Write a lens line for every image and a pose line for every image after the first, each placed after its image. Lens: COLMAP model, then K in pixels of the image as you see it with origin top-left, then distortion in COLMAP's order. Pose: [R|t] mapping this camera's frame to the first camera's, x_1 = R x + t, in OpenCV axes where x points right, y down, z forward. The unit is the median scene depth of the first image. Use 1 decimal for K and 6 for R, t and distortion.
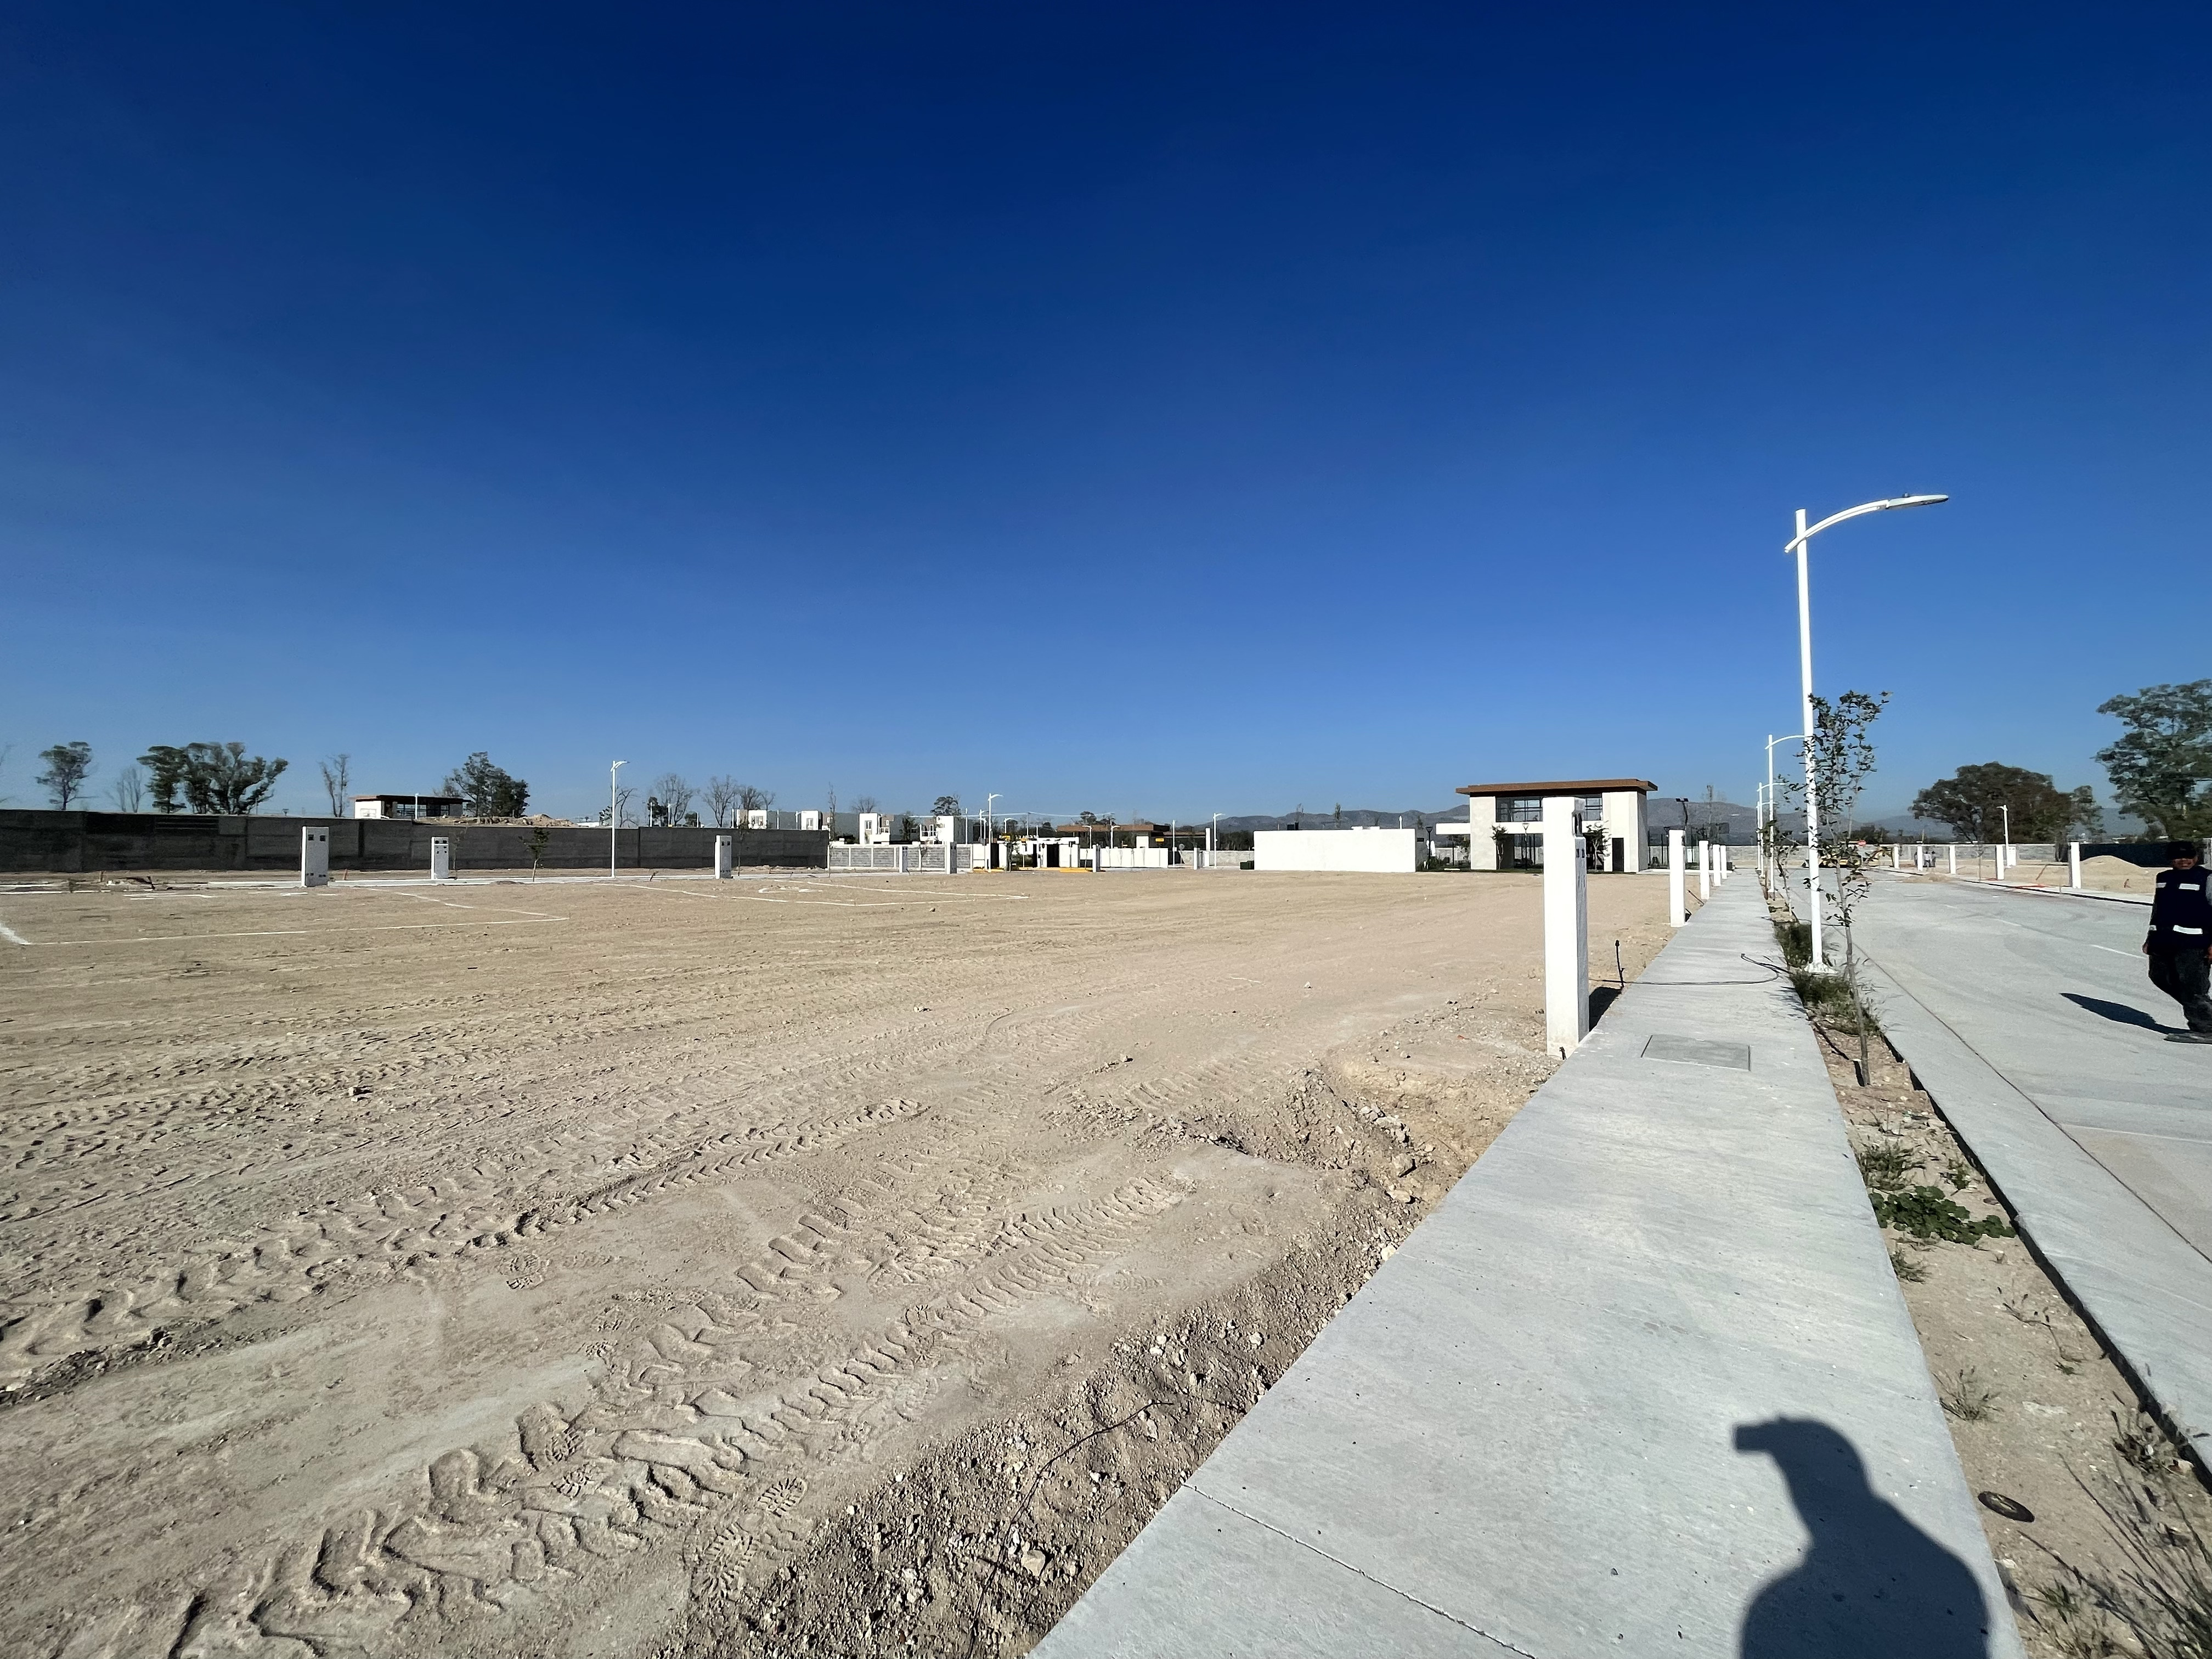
lens RADIAL K [[889.0, 0, 1106.0], [0, 889.0, 829.5], [0, 0, 1]] dist [-0.001670, -0.000496]
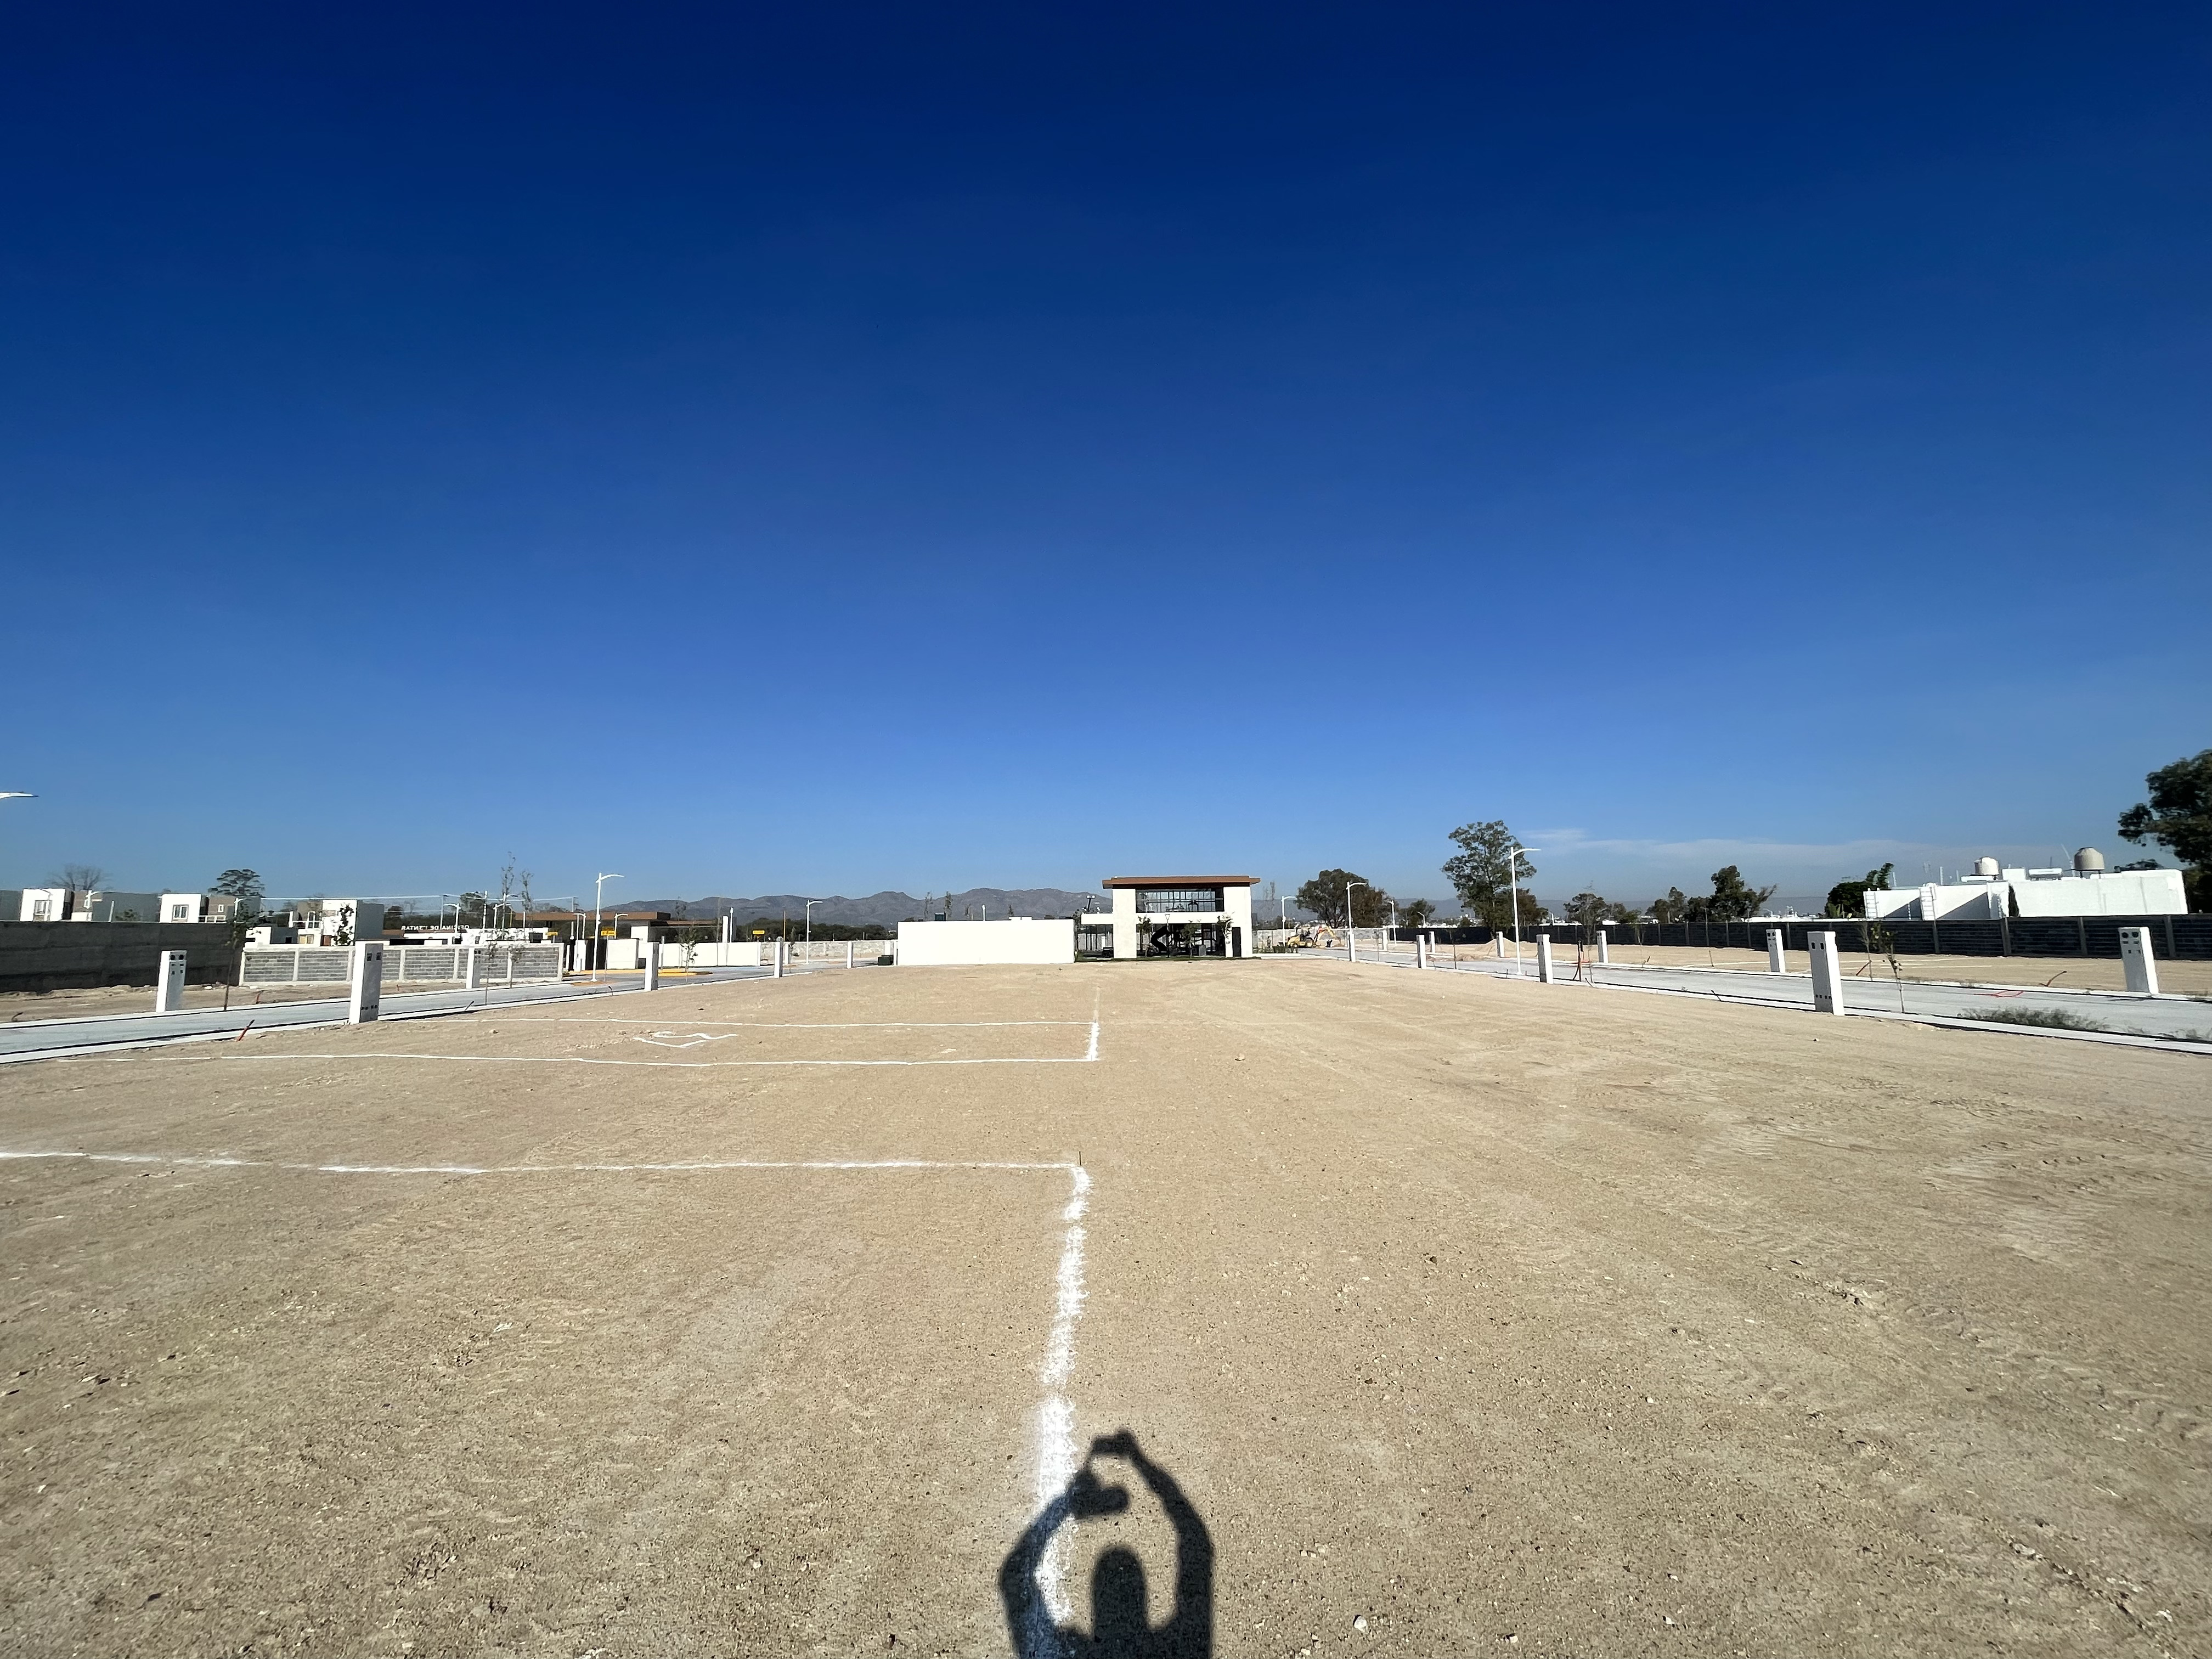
lens RADIAL K [[888.7, 0, 1102.8], [0, 888.7, 823.0], [0, 0, 1]] dist [-0.000841, -0.001240]
pose [[0.807616, 0.061192, 0.586525, -0.162424], [-0.000173, 0.994626, -0.103531, -0.003721], [-0.589708, 0.083512, 0.803287, 0.118804]]
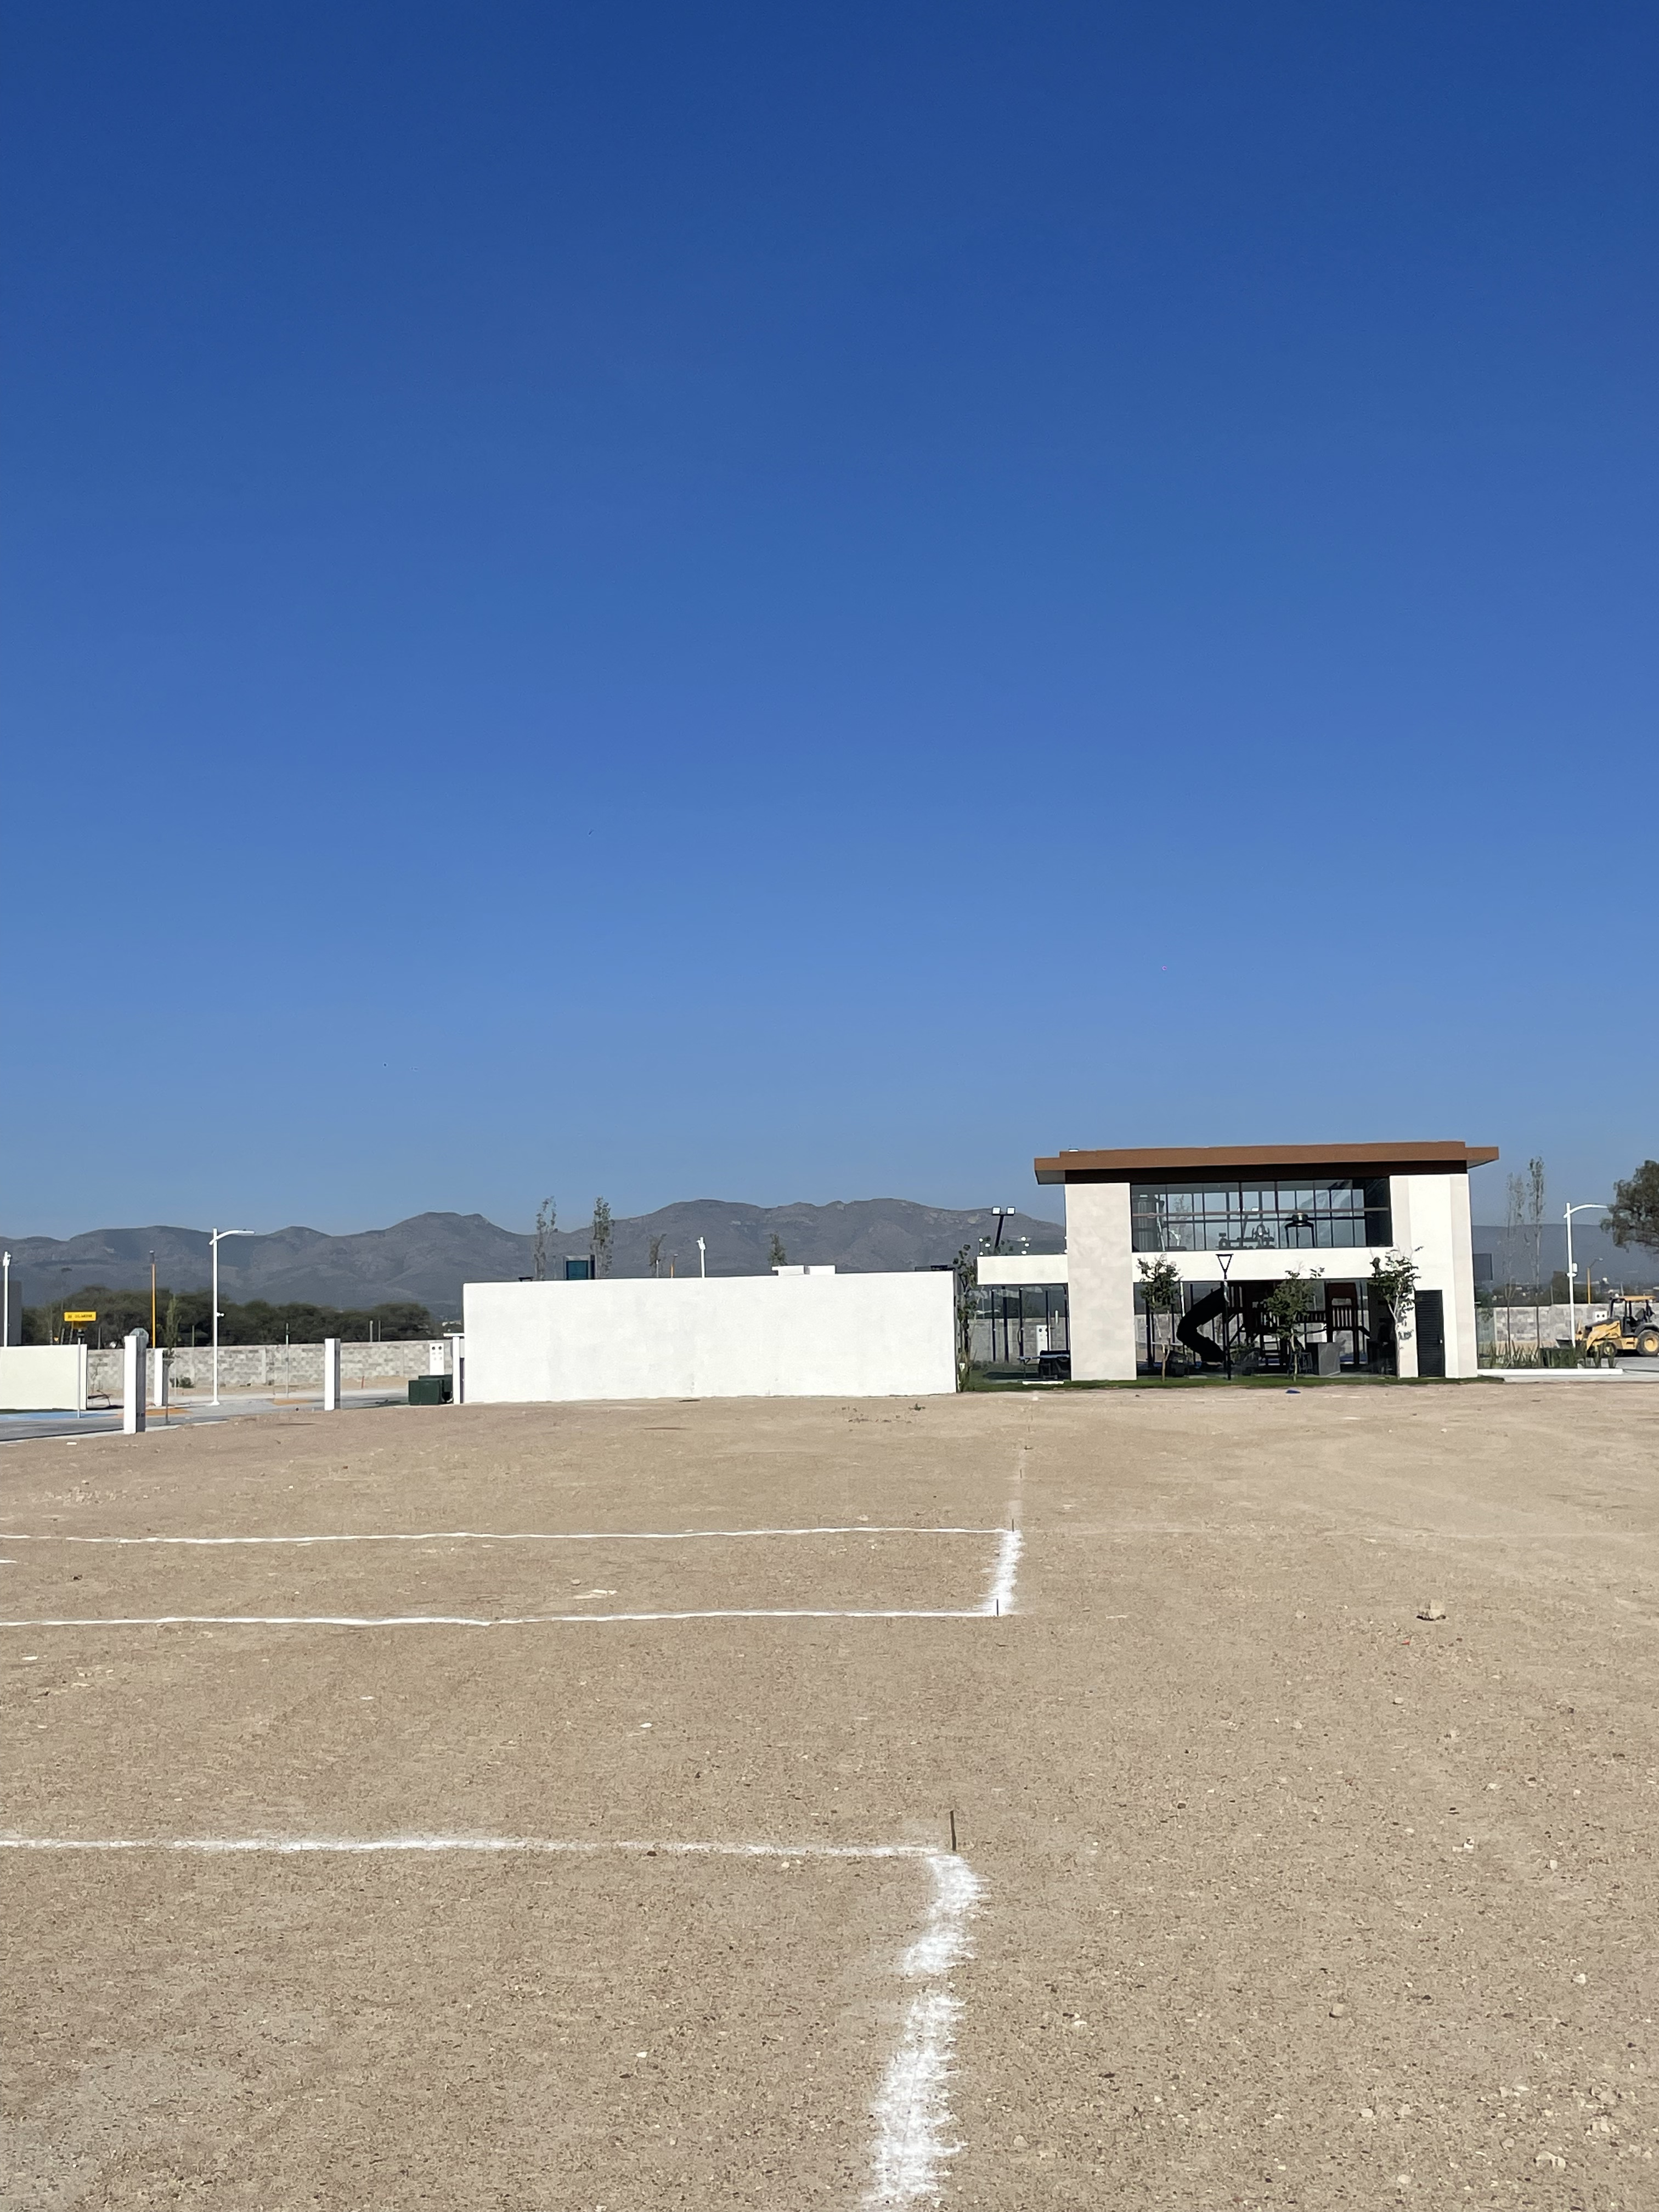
lens RADIAL K [[2525.7, 0, 824.6], [0, 2525.7, 1102.2], [0, 0, 1]] dist [0.108037, -0.173657]
pose [[0.854919, 0.027935, 0.518008, -0.160633], [0.009182, 0.997578, -0.068952, 0.000896], [-0.518680, 0.063705, 0.852592, 0.119418]]
